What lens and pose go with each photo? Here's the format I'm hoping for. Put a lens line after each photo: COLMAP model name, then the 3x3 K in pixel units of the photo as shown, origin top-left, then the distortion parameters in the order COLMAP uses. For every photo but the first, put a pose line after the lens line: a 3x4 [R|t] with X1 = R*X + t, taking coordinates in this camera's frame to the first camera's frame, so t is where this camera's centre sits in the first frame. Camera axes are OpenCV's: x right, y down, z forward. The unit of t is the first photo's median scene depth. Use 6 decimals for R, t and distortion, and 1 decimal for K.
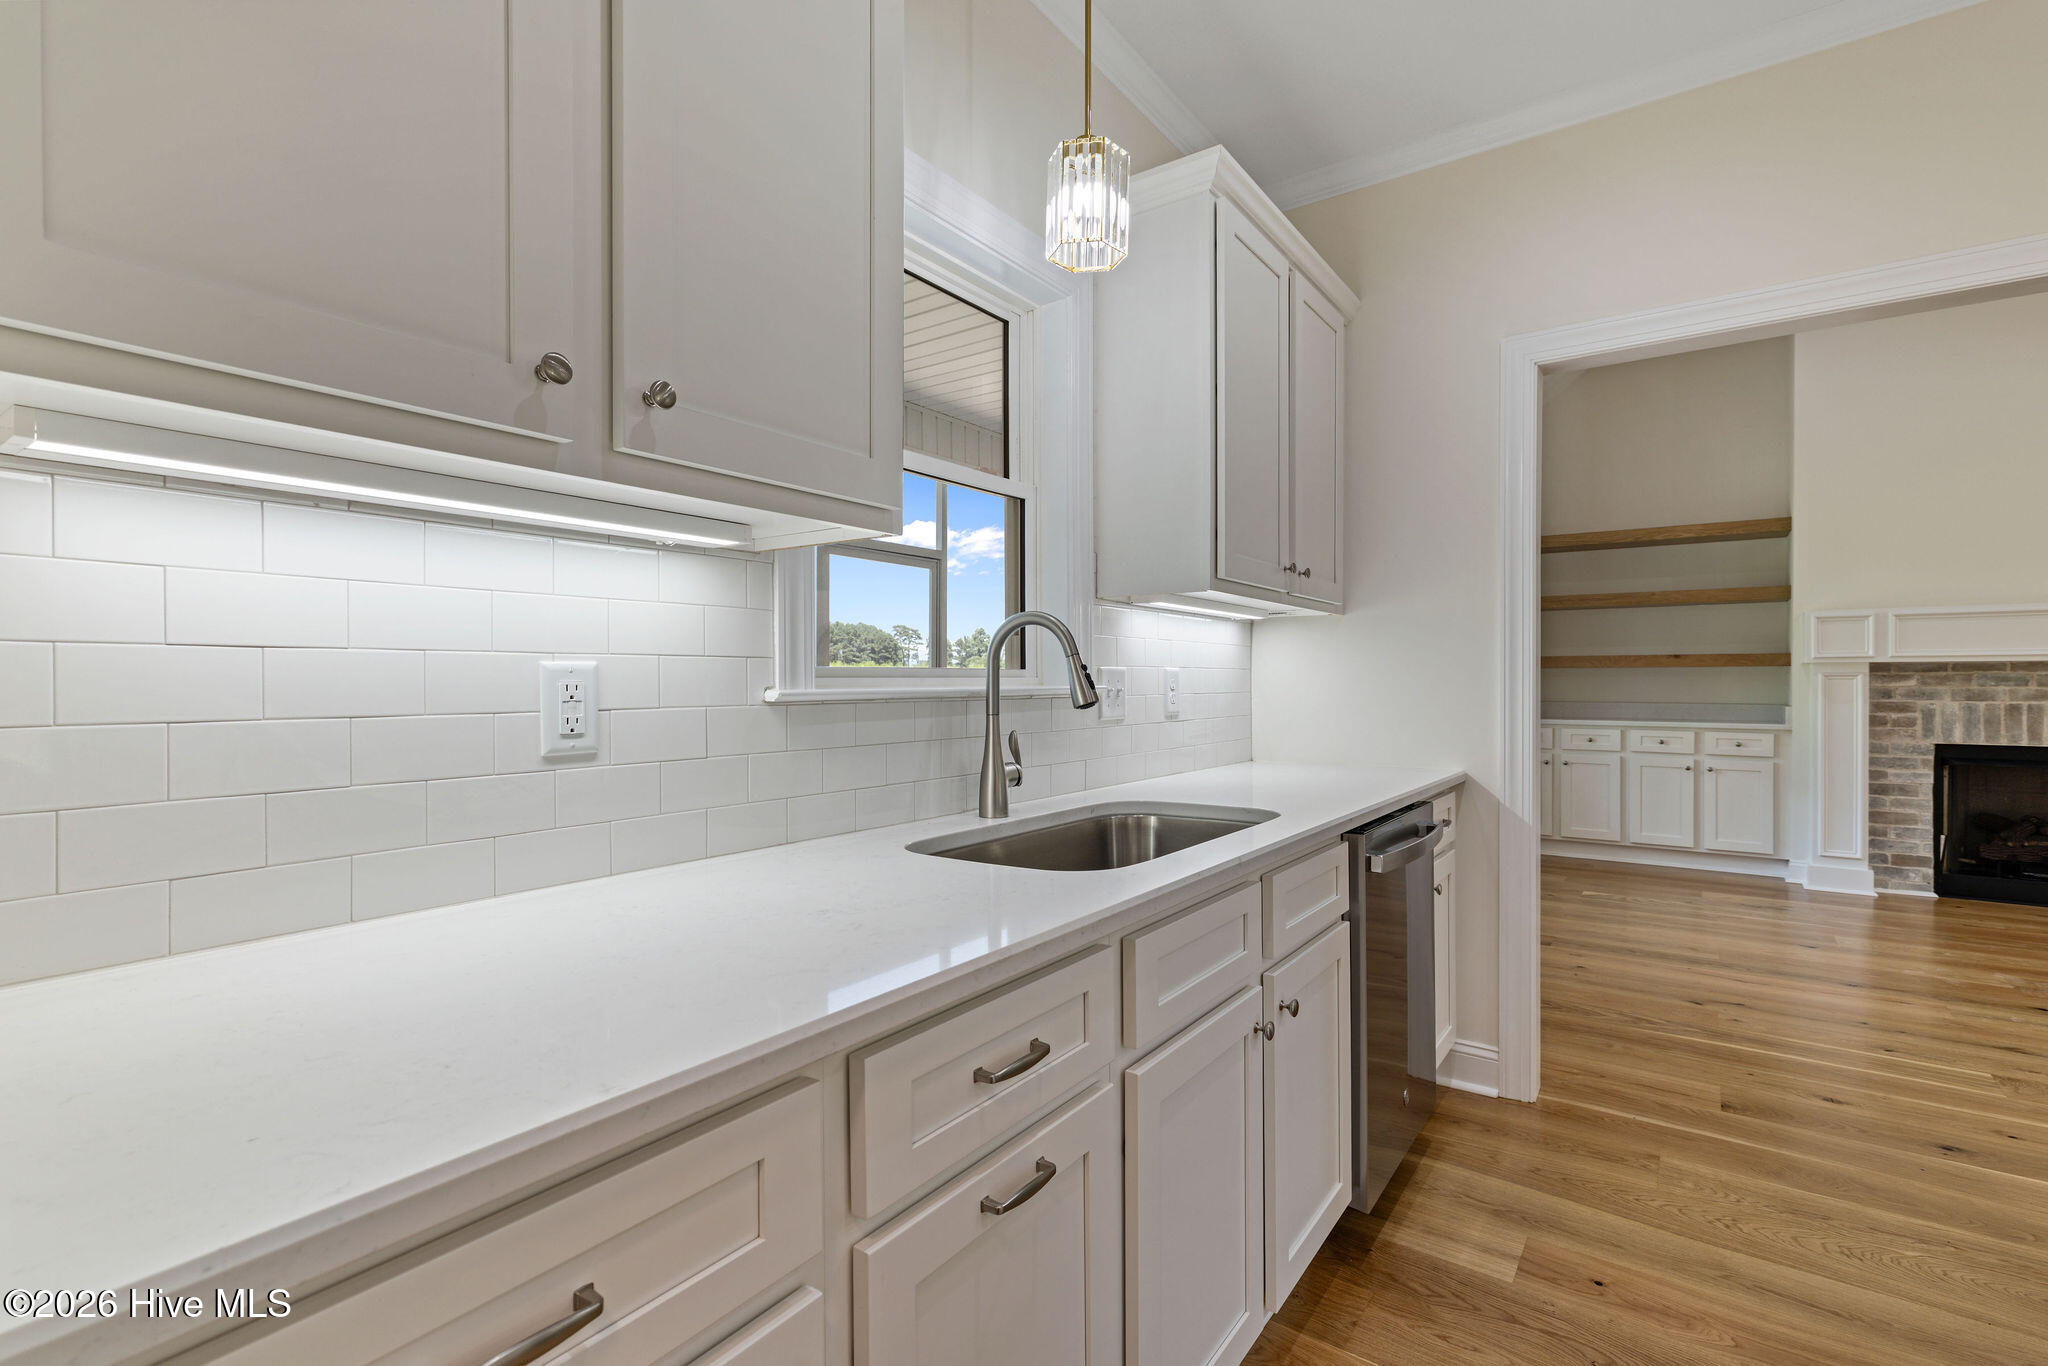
lens RADIAL K [[948.3, 0, 1026.2], [0, 948.3, 680.5], [0, 0, 1]] dist [0.002172, 0.000655]
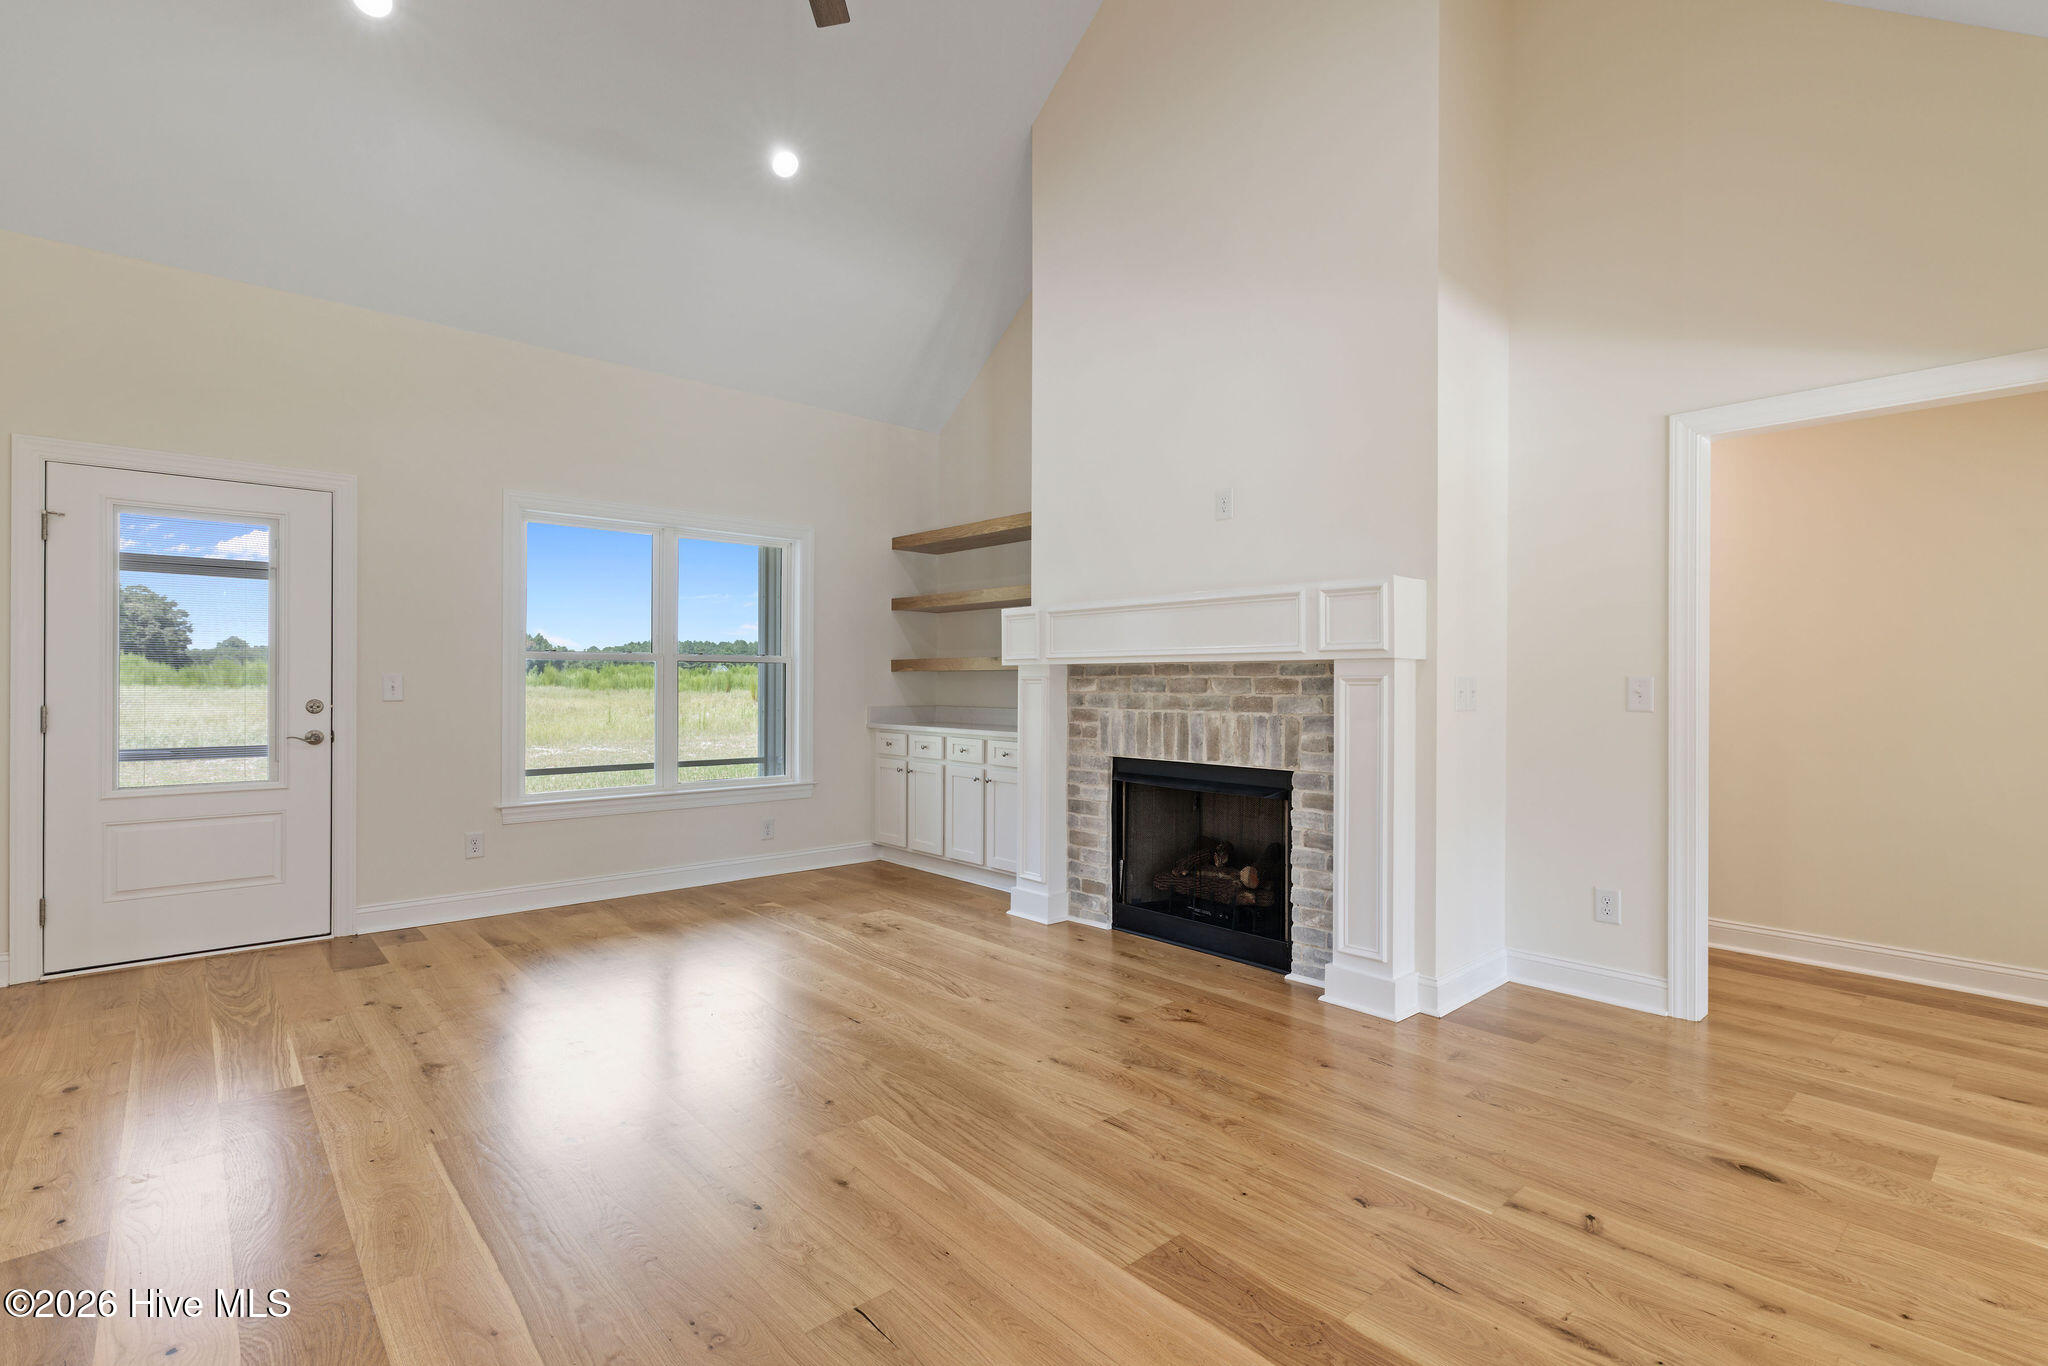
lens RADIAL K [[948.3, 0, 1026.2], [0, 948.3, 680.5], [0, 0, 1]] dist [0.002172, 0.000655]
pose [[0.974302, 0.002861, -0.225230, 1.071235], [-0.003927, 0.999983, -0.004286, -0.000489], [0.225213, 0.005061, 0.974296, 0.116529]]
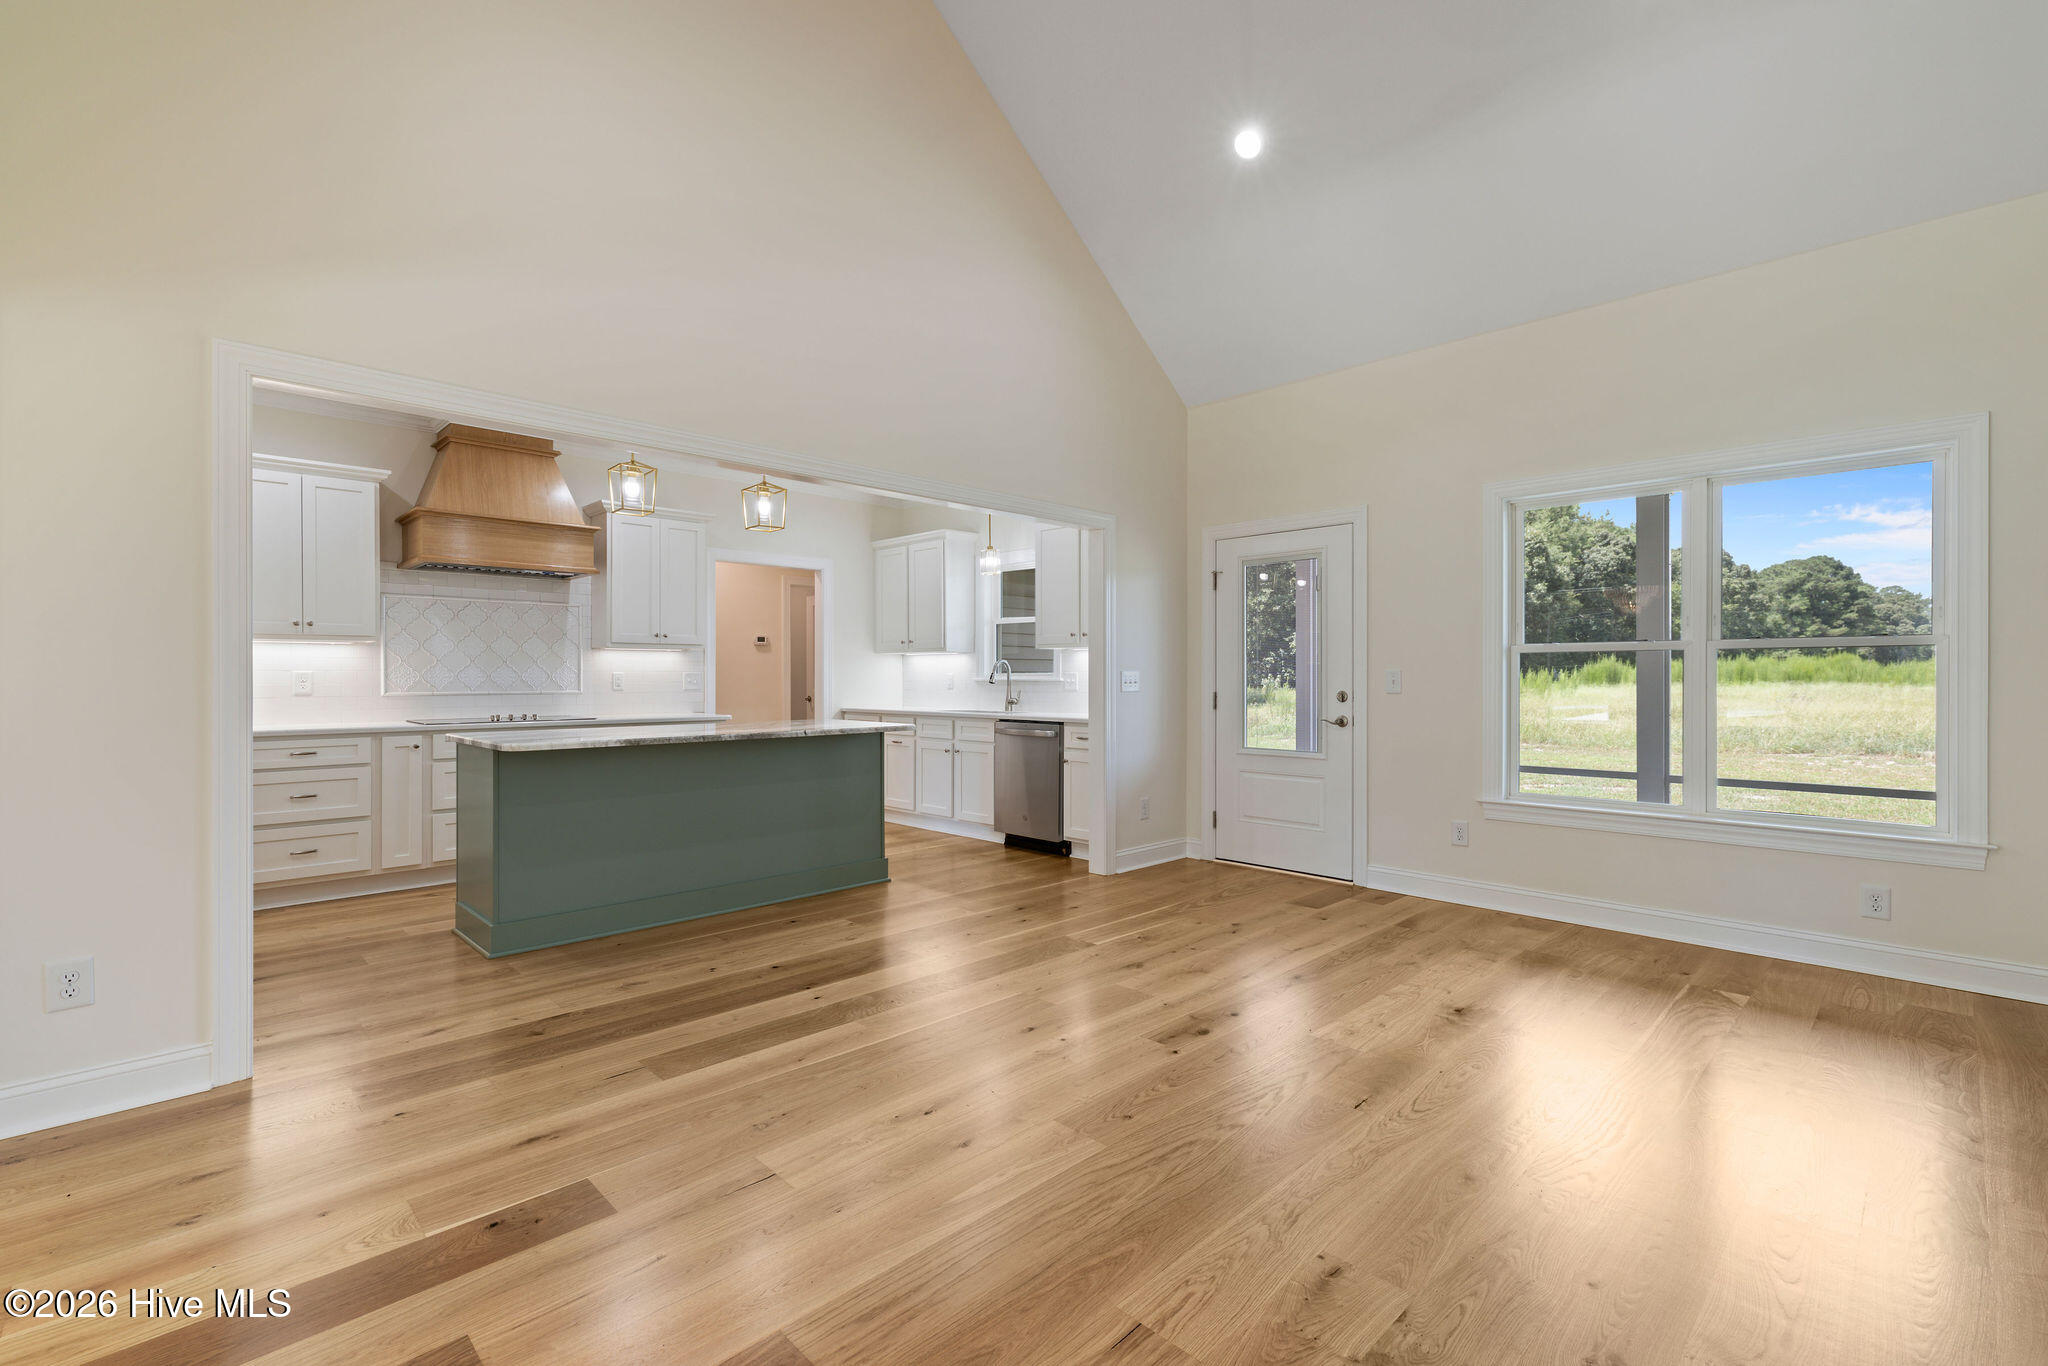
lens RADIAL K [[907.8, 0, 1028.9], [0, 907.8, 676.3], [0, 0, 1]] dist [0.002694, 0.000440]
pose [[-0.174323, -0.001540, -0.984687, 1.318903], [-0.001584, 0.999998, -0.001283, 0.001053], [0.984687, 0.001336, -0.174325, 0.623178]]
